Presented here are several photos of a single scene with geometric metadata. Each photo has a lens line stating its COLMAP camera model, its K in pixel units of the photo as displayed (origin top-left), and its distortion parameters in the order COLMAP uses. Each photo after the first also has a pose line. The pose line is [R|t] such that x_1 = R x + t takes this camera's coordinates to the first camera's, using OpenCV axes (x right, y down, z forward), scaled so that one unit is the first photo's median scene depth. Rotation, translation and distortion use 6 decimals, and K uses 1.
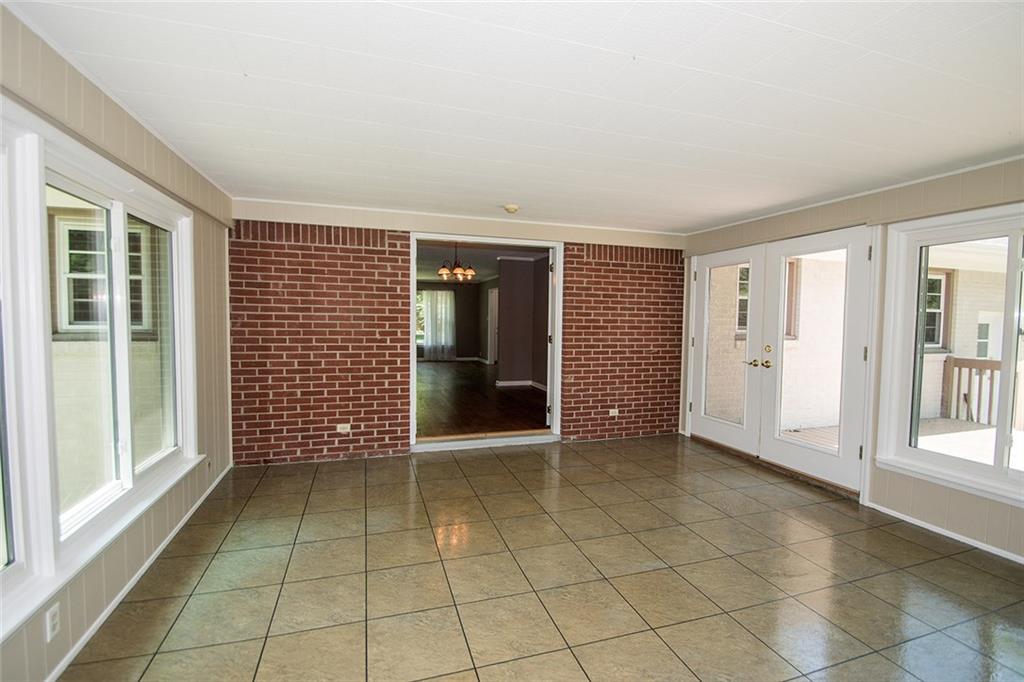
lens RADIAL K [[441.7, 0, 506.3], [0, 441.7, 339.3], [0, 0, 1]] dist [-0.004551, -0.007973]
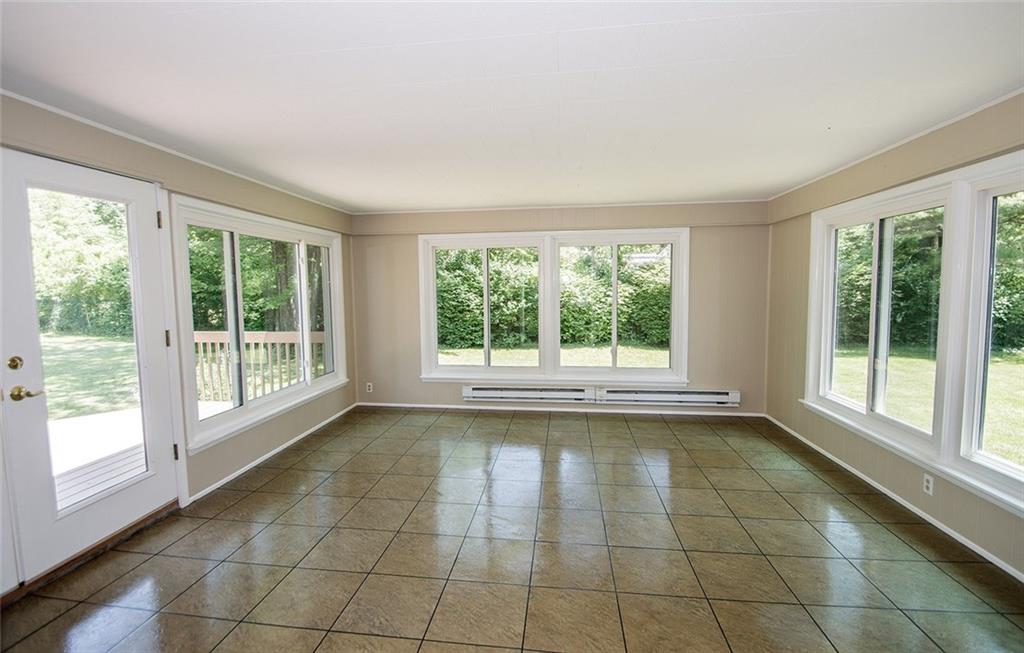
lens RADIAL K [[481.1, 0, 506.1], [0, 481.1, 325.8], [0, 0, 1]] dist [-0.003901, -0.004347]
pose [[-0.904965, -0.036992, 0.423875, -0.163136], [0.019105, 0.991676, 0.127334, -0.093098], [-0.425057, 0.123330, -0.896725, 1.492162]]
